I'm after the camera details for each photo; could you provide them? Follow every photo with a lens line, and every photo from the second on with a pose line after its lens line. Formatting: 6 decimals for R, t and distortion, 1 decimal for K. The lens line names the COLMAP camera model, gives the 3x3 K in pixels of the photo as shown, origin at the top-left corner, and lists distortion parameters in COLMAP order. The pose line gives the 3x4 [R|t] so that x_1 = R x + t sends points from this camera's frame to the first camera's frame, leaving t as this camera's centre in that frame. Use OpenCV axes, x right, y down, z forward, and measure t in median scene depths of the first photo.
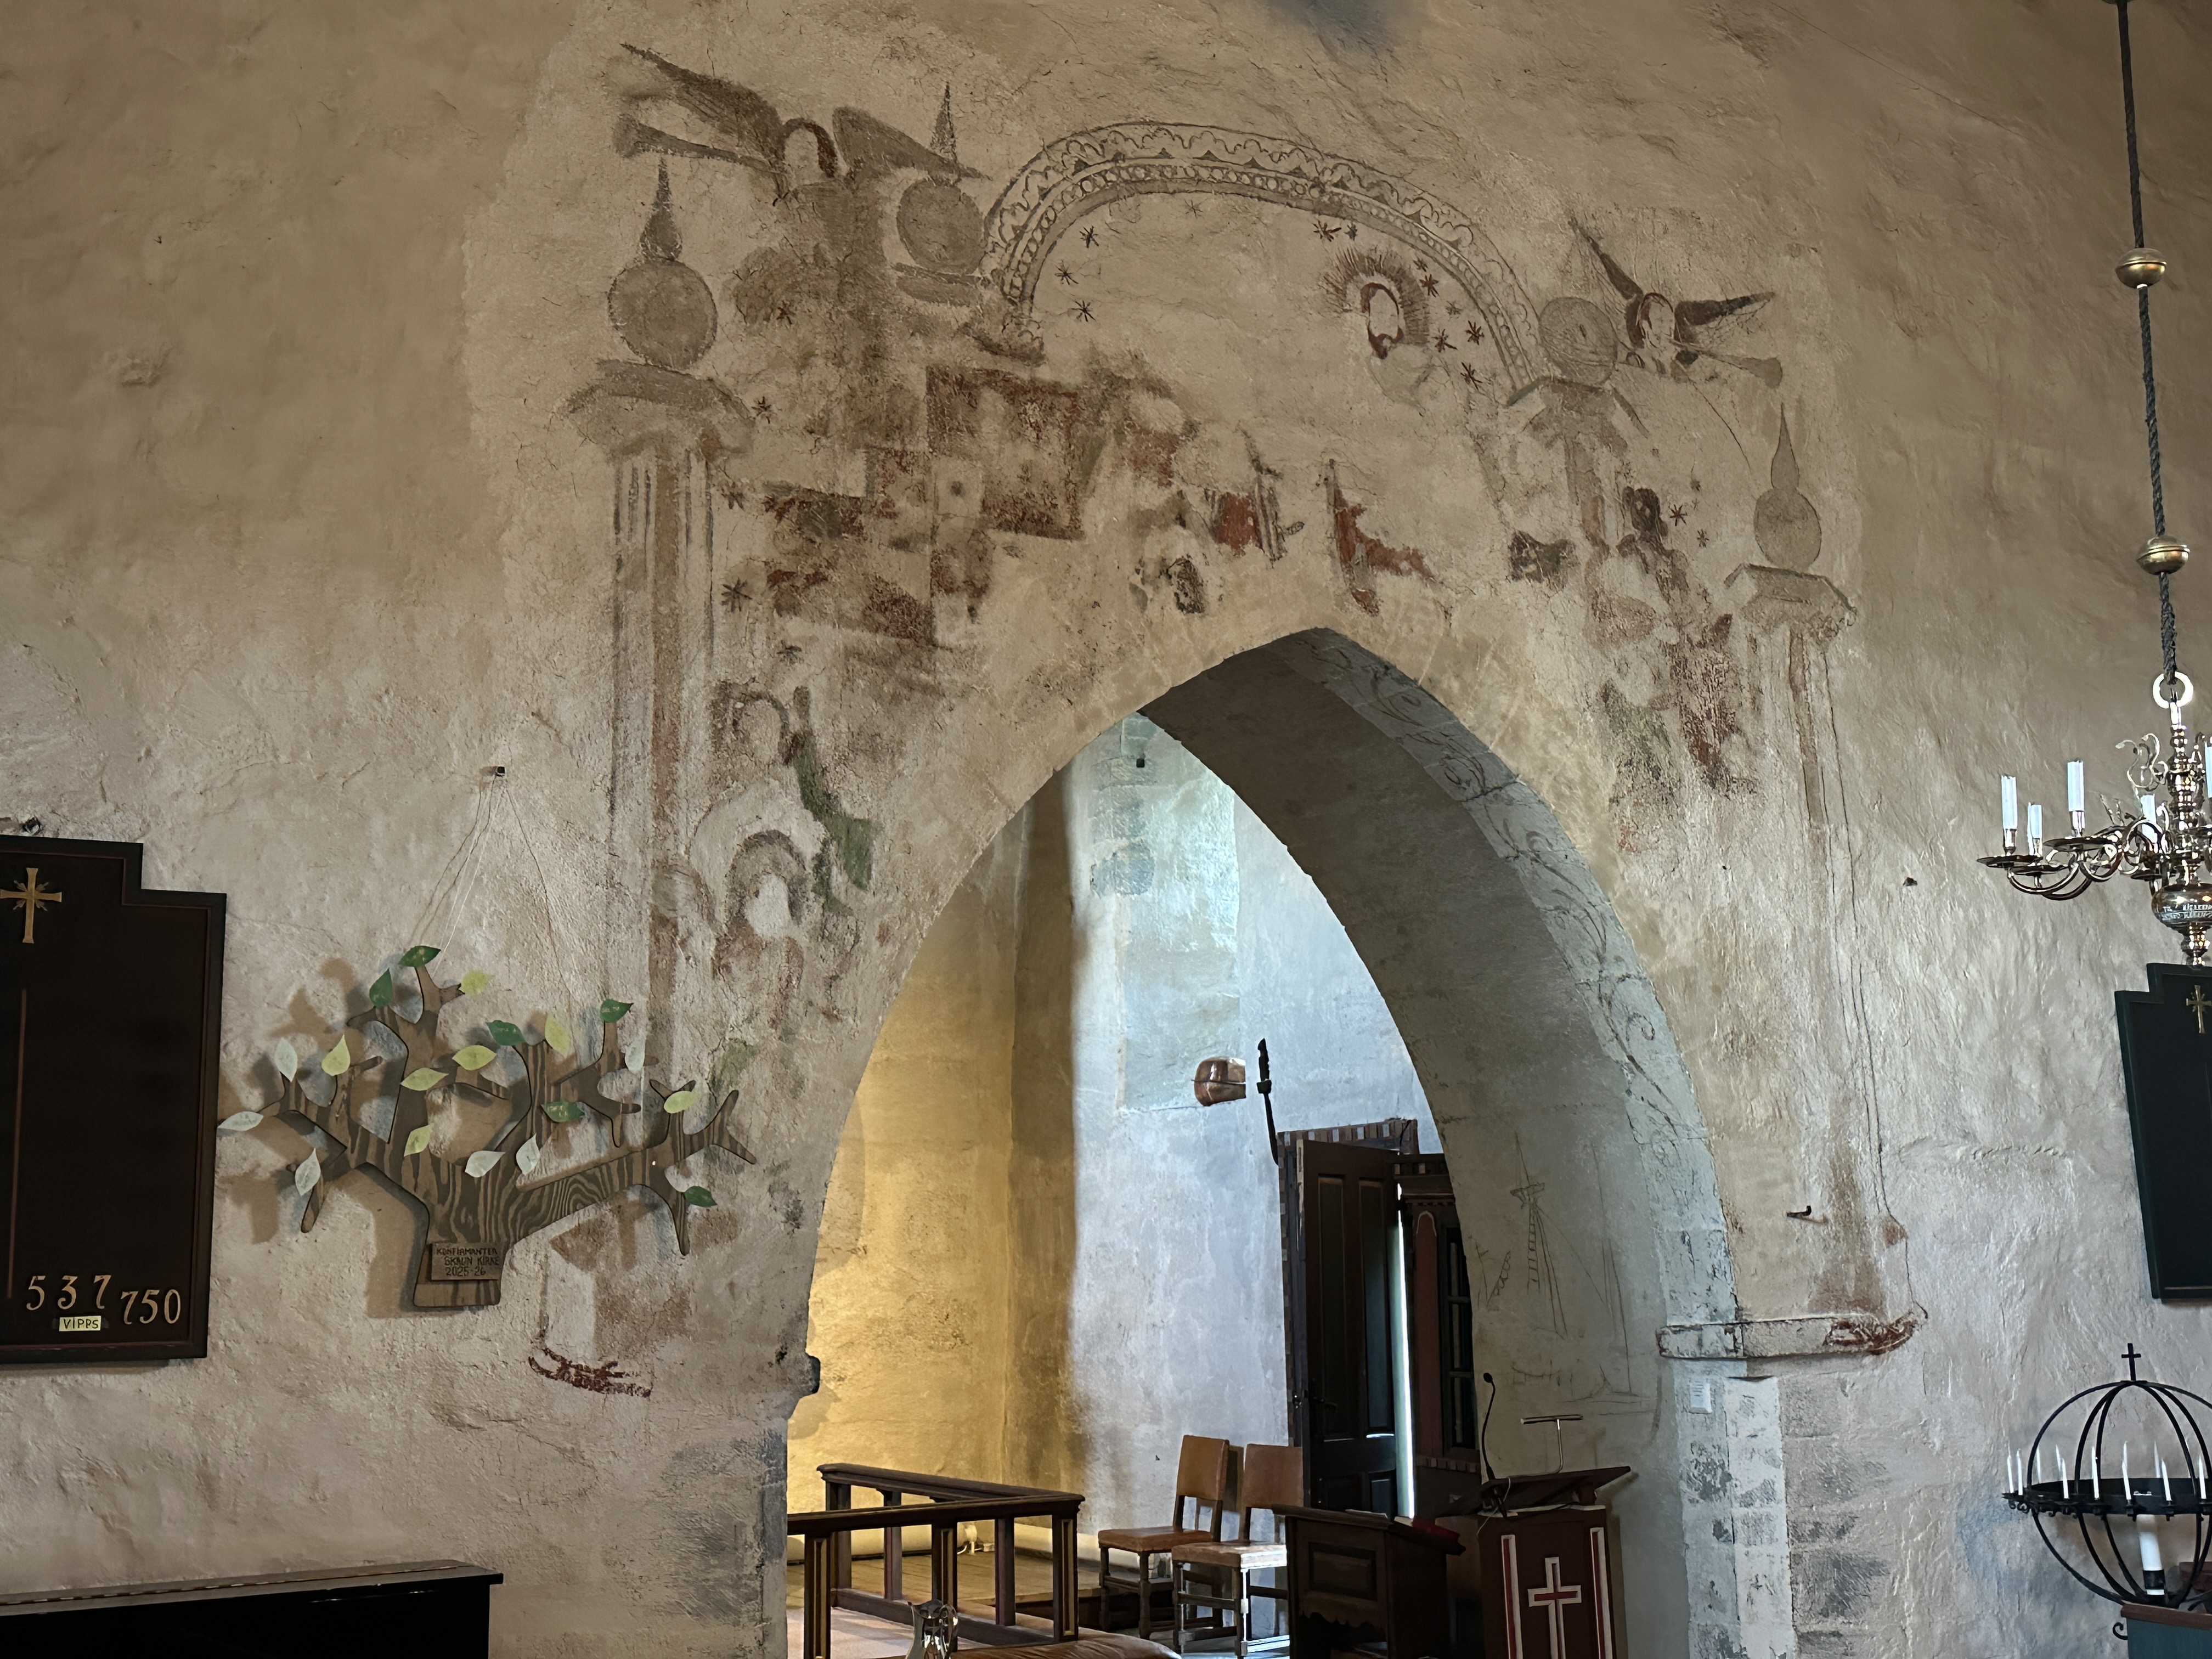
lens RADIAL K [[2729.5, 0, 1106.0], [0, 2729.5, 829.5], [0, 0, 1]] dist [0.204774, -0.510222]
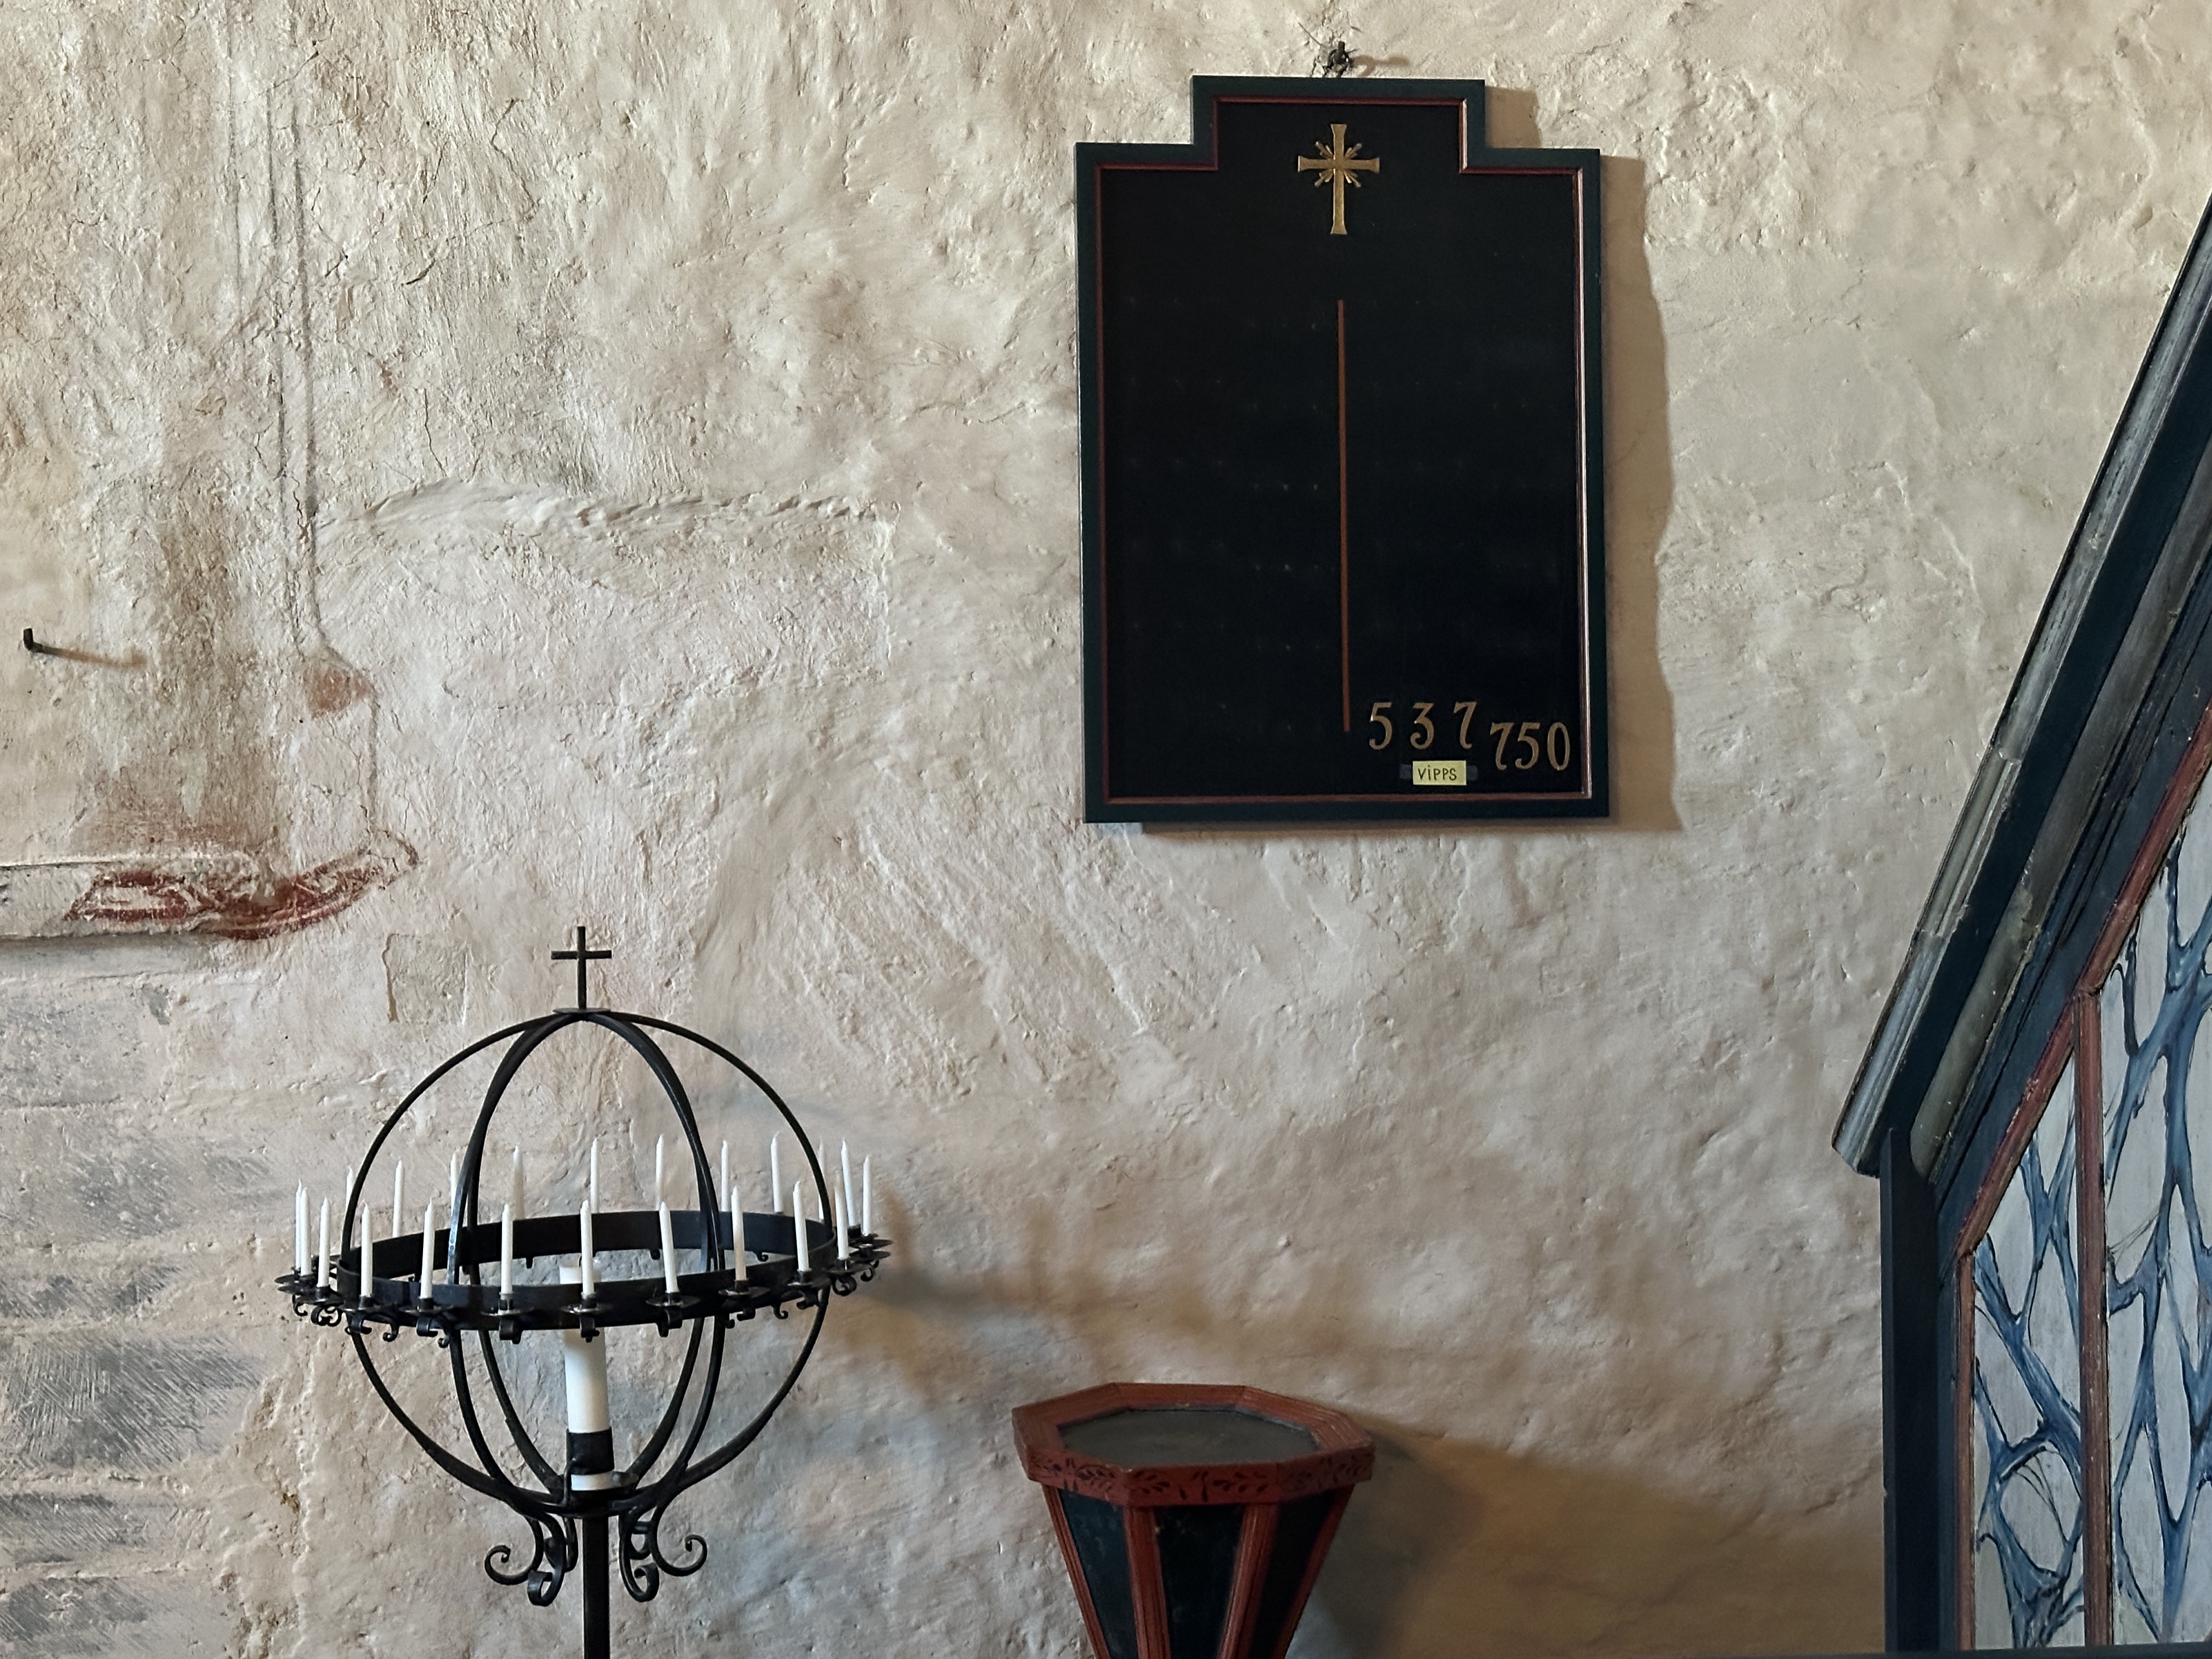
lens RADIAL K [[3128.2, 0, 1106.0], [0, 3128.2, 829.5], [0, 0, 1]] dist [0.145718, -0.105957]
pose [[0.912958, 0.014858, -0.407783, 0.617529], [0.061186, 0.983054, 0.172804, 0.084828], [0.403440, -0.182713, 0.896578, 0.566717]]
